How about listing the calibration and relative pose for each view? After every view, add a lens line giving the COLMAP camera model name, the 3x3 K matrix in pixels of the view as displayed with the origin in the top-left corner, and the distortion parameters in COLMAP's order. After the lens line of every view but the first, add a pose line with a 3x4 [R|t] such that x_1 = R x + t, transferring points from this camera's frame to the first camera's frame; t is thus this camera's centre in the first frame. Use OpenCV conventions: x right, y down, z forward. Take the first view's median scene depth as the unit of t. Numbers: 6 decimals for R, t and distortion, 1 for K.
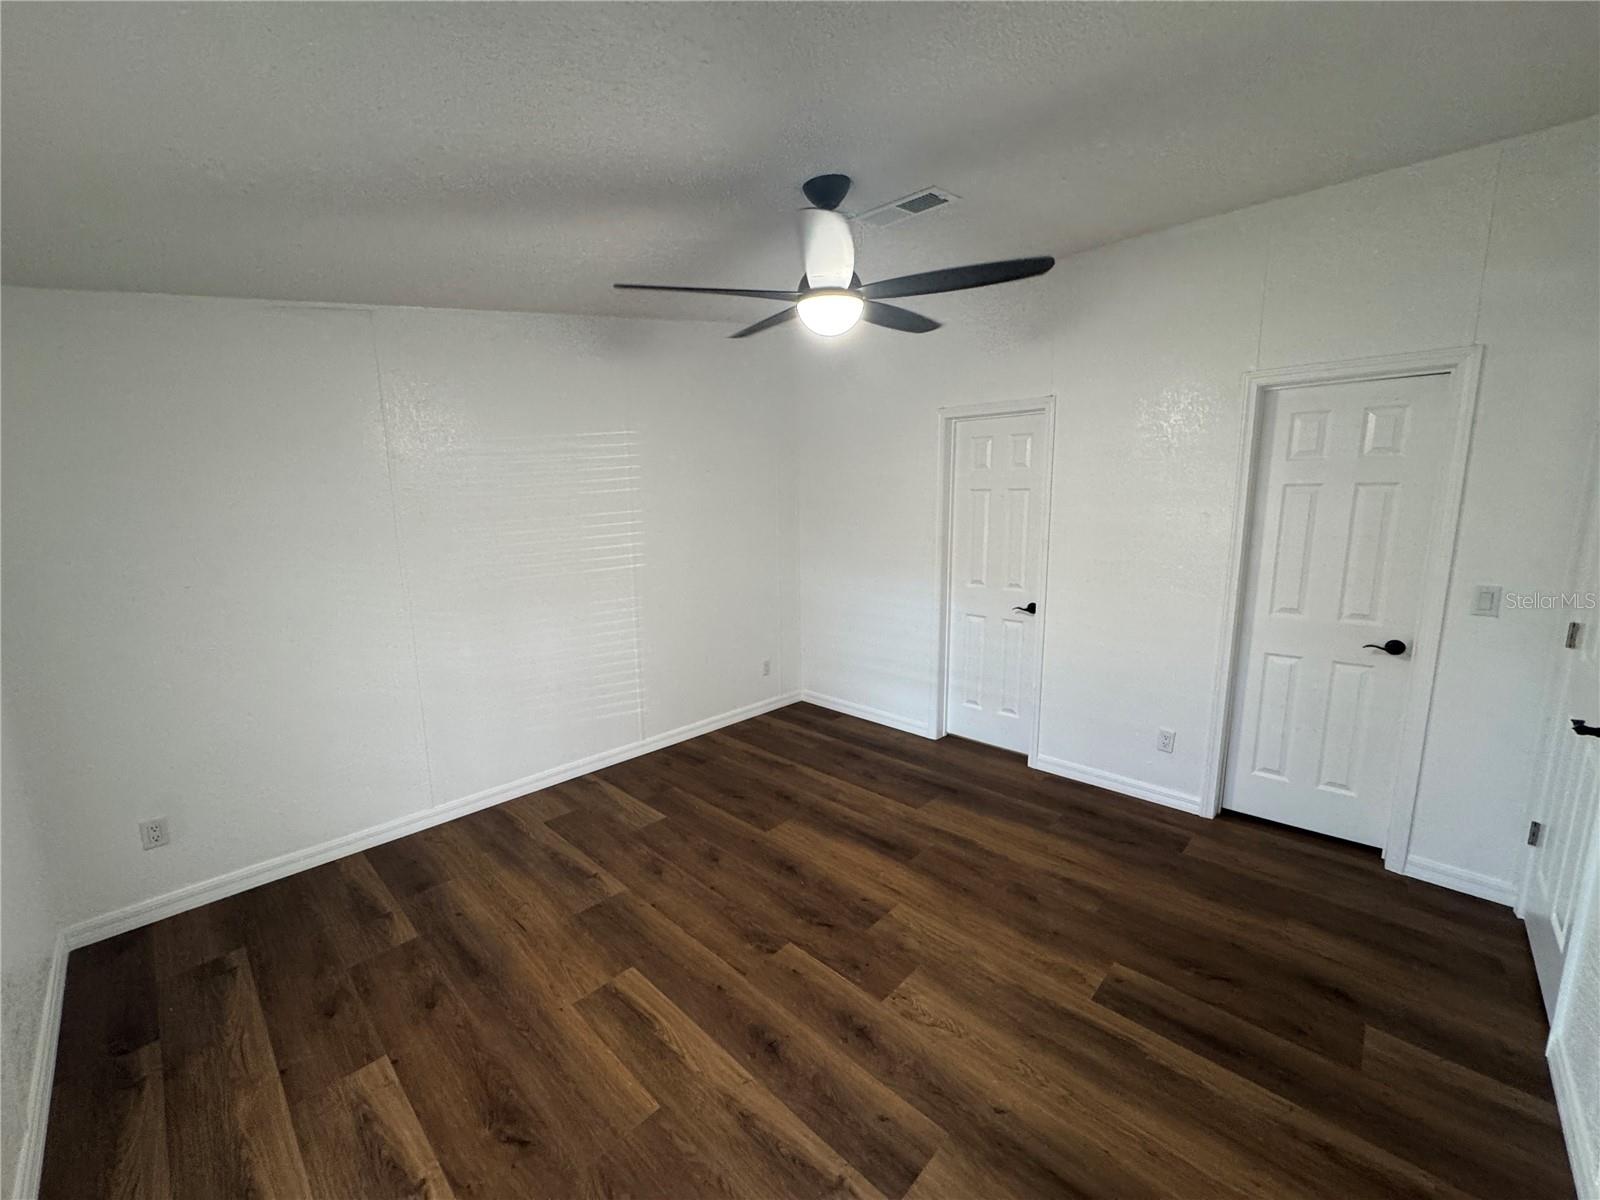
lens RADIAL K [[639.6, 0, 800.0], [0, 639.6, 600.0], [0, 0, 1]] dist [-0.001951, 0.000317]
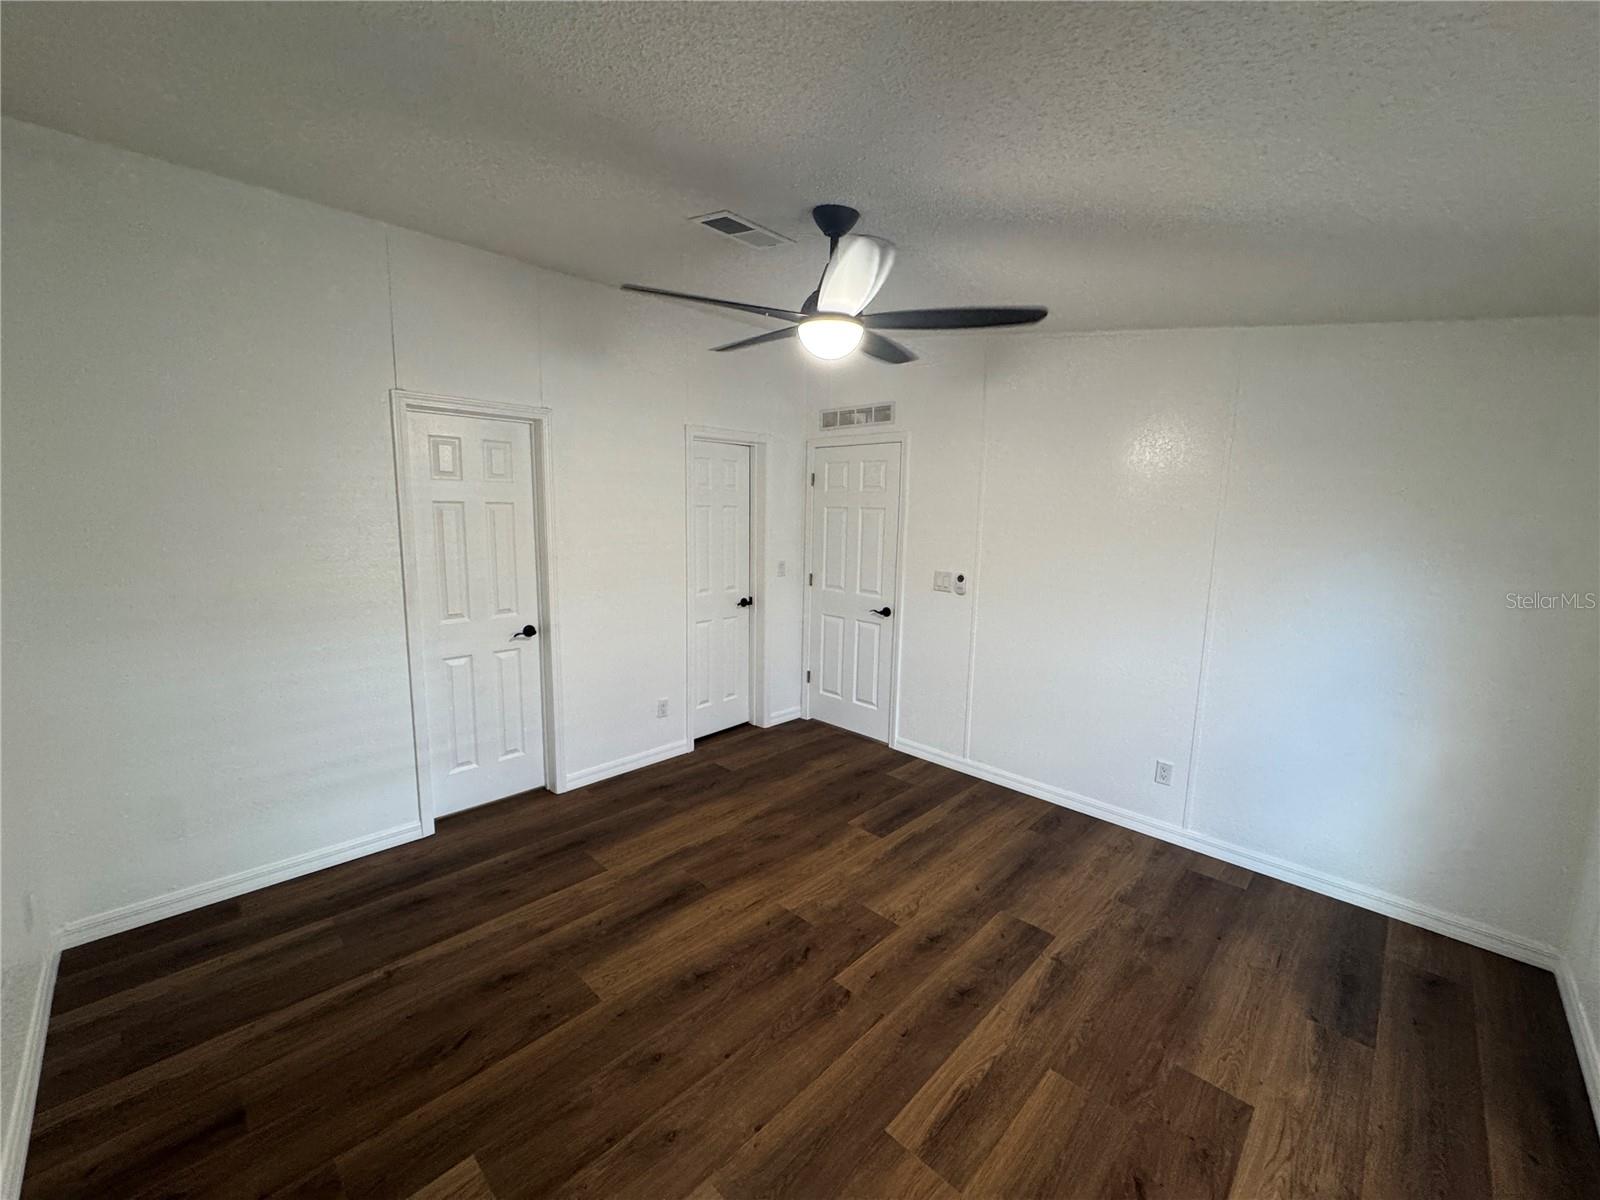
lens RADIAL K [[636.1, 0, 800.0], [0, 636.1, 600.0], [0, 0, 1]] dist [-0.003658, -0.000166]
pose [[0.011892, -0.131841, 0.991200, -0.785568], [0.145444, 0.980956, 0.128733, -0.135155], [-0.989295, 0.142633, 0.030841, 0.832578]]
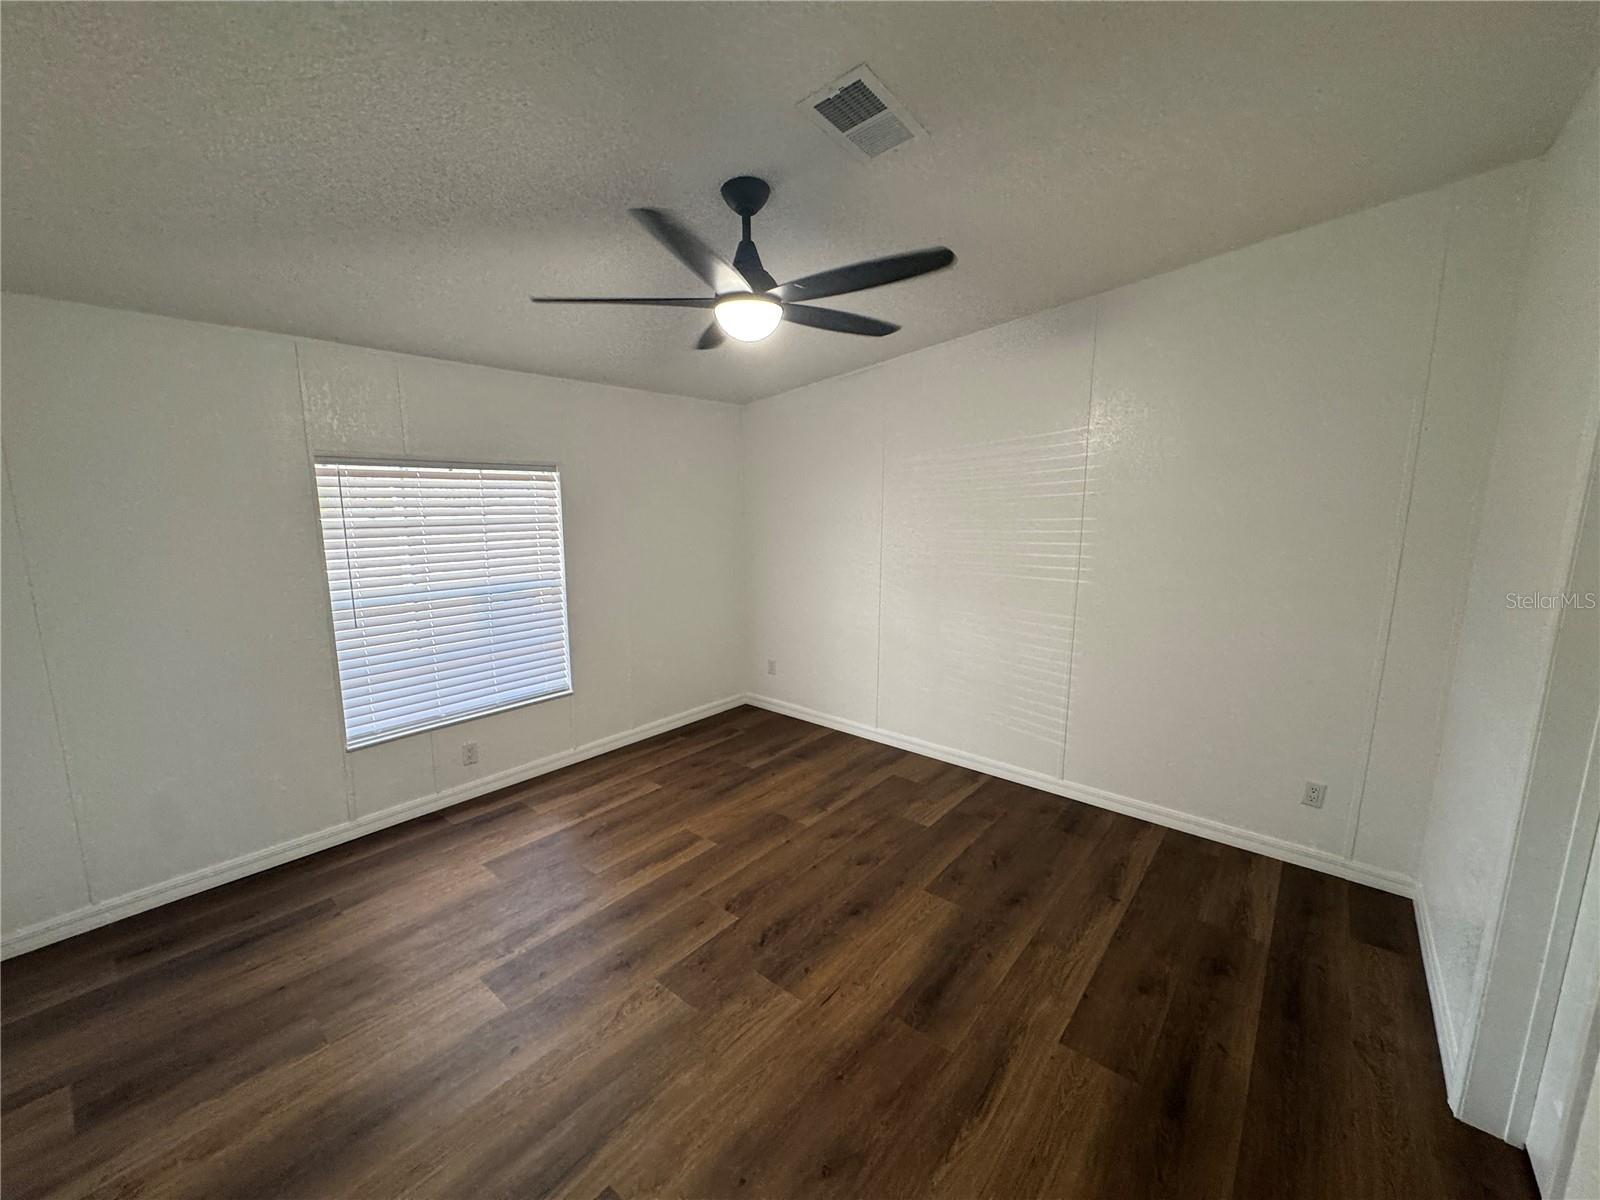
lens RADIAL K [[646.2, 0, 806.2], [0, 646.2, 560.6], [0, 0, 1]] dist [0.000722, 0.000146]
pose [[0.076947, 0.113506, -0.990553, 0.889188], [-0.172263, 0.980071, 0.098923, -0.160652], [0.982041, 0.163024, 0.094966, 0.807200]]
